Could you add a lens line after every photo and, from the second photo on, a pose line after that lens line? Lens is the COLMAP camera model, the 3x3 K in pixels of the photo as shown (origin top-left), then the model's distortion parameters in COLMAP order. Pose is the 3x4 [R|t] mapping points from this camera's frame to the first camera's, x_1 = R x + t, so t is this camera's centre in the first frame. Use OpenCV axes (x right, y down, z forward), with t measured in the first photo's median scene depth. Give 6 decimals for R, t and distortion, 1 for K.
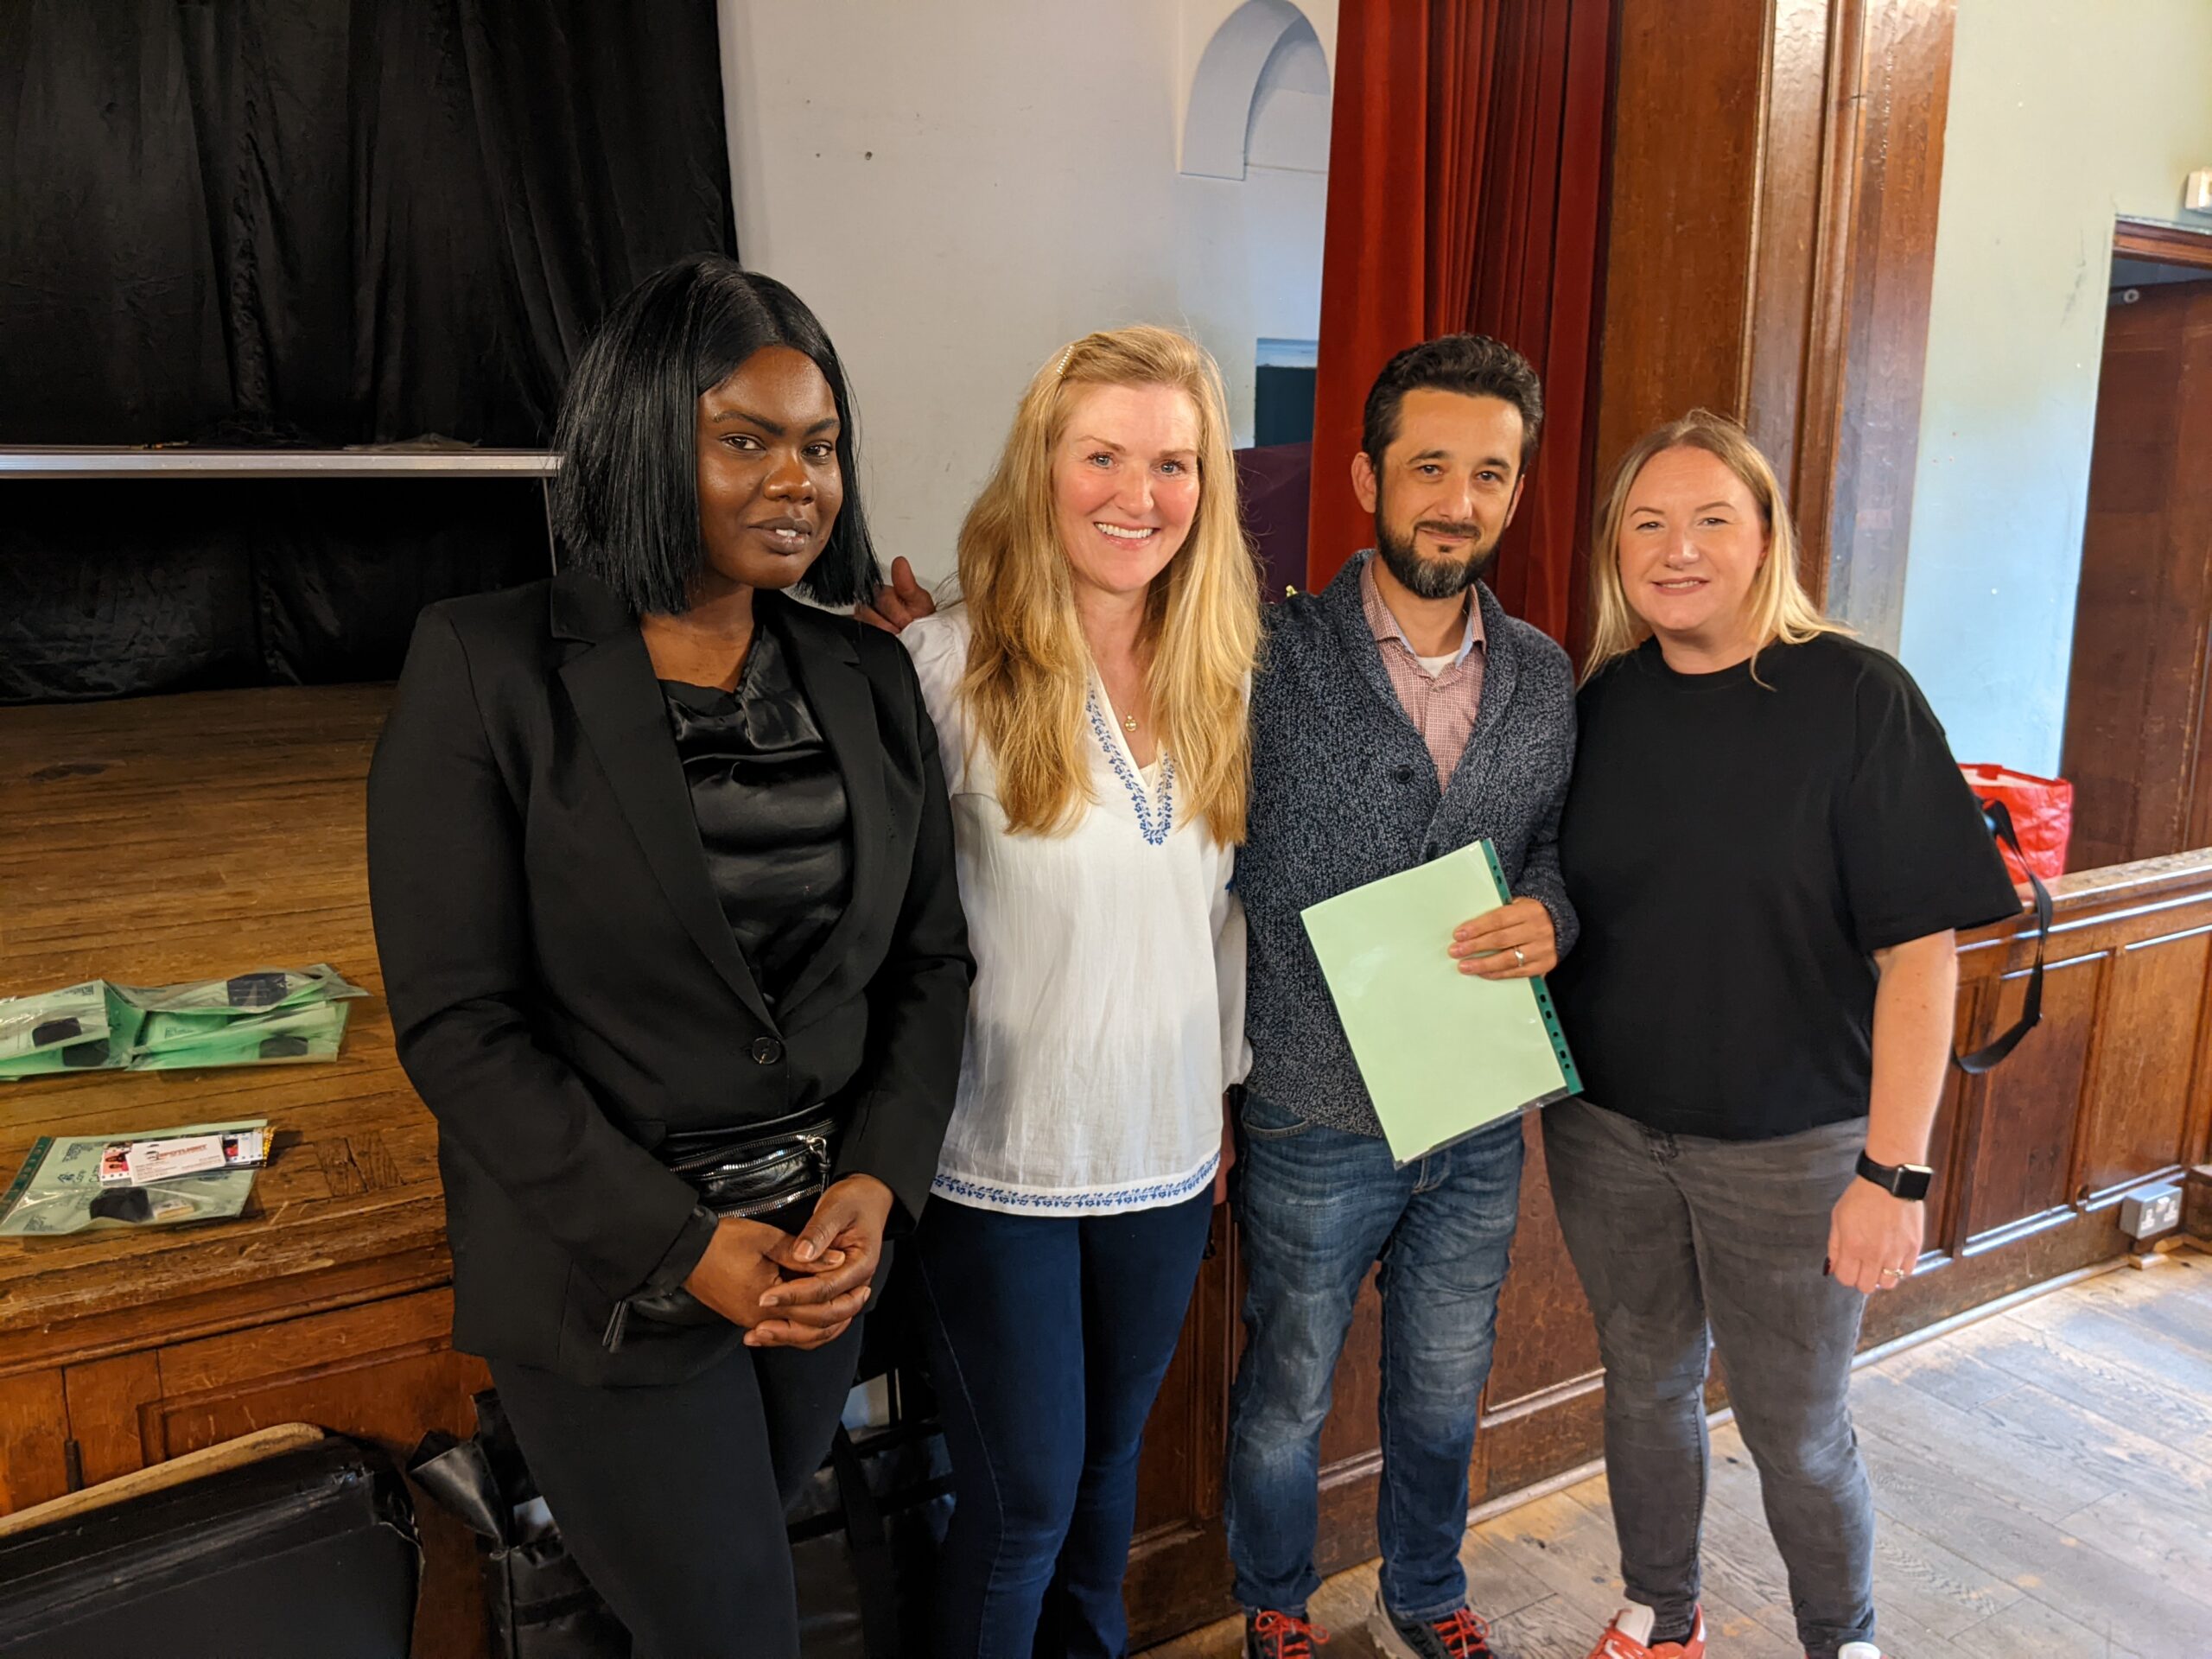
lens RADIAL K [[1748.6, 0, 1107.0], [0, 1748.6, 853.1], [0, 0, 1]] dist [-0.000948, -0.025882]
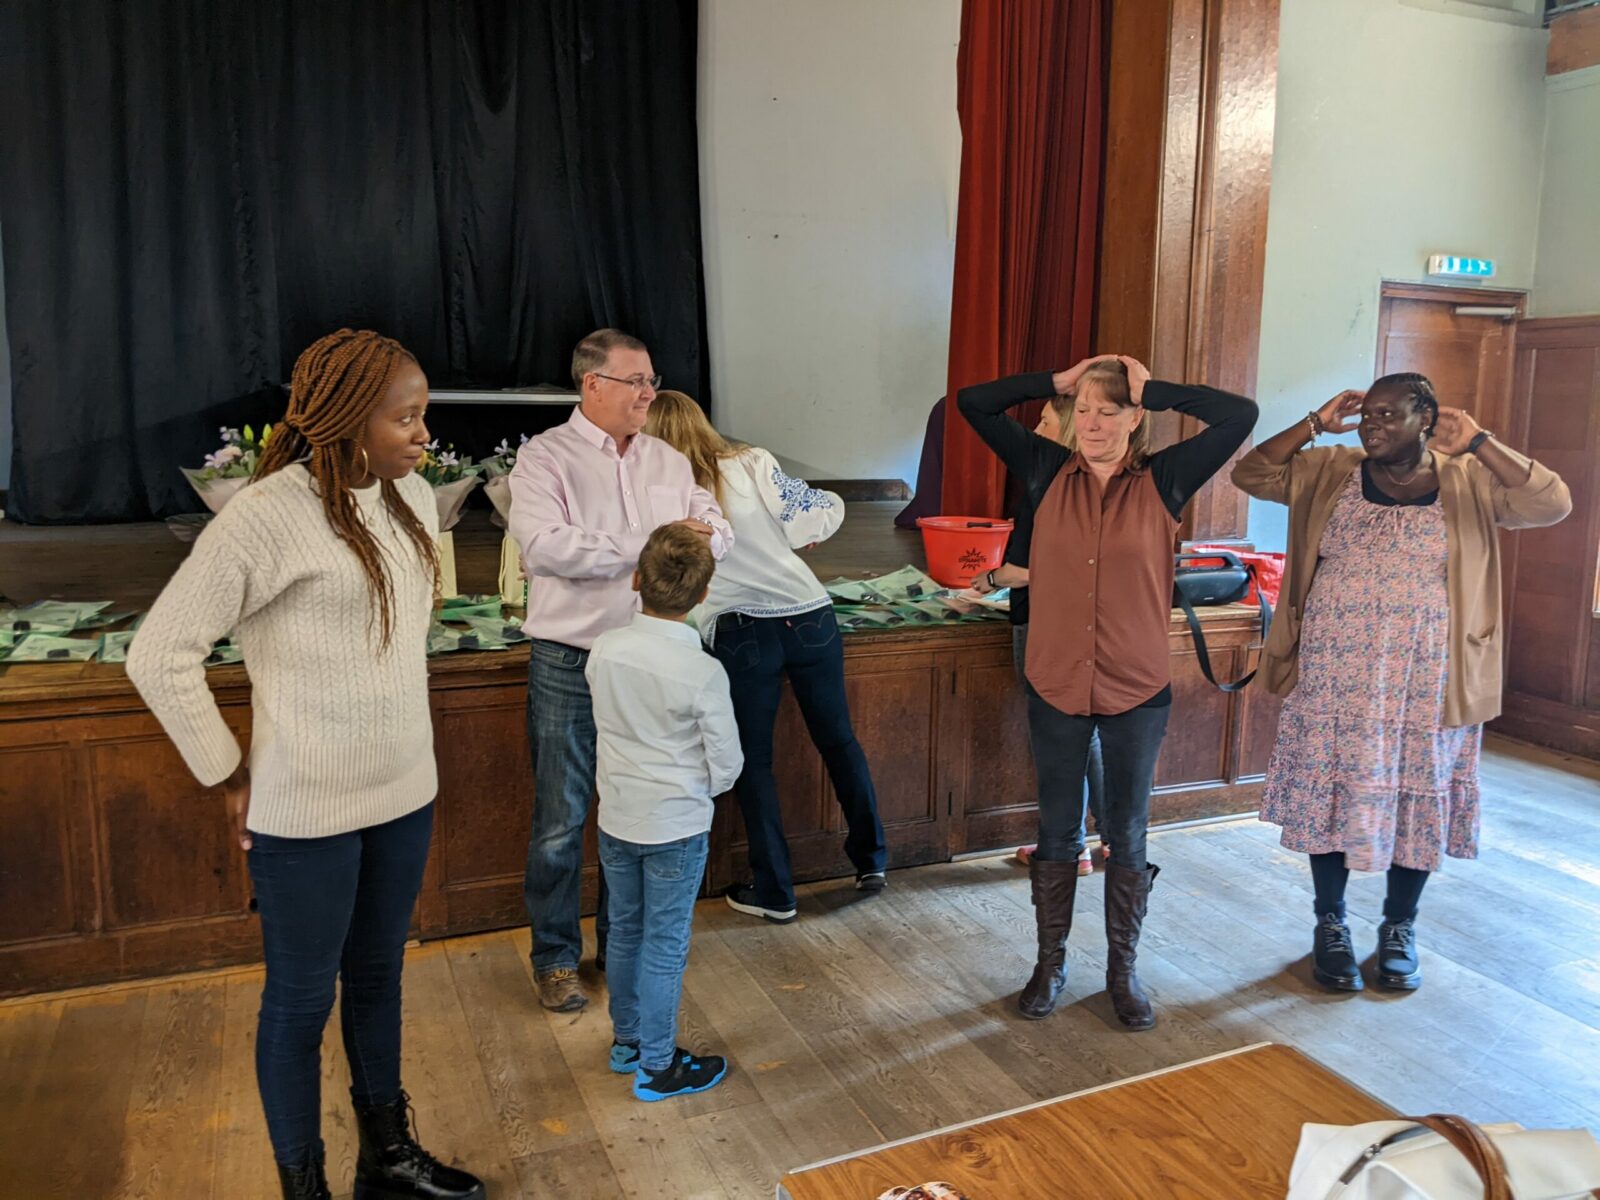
lens RADIAL K [[1264.8, 0, 837.9], [0, 1264.8, 617.3], [0, 0, 1]] dist [-0.000948, -0.025882]
pose [[0.990981, 0.032350, -0.130043, 0.197029], [-0.038639, 0.998188, -0.046133, 0.112287], [0.128315, 0.050742, 0.990435, -0.519928]]
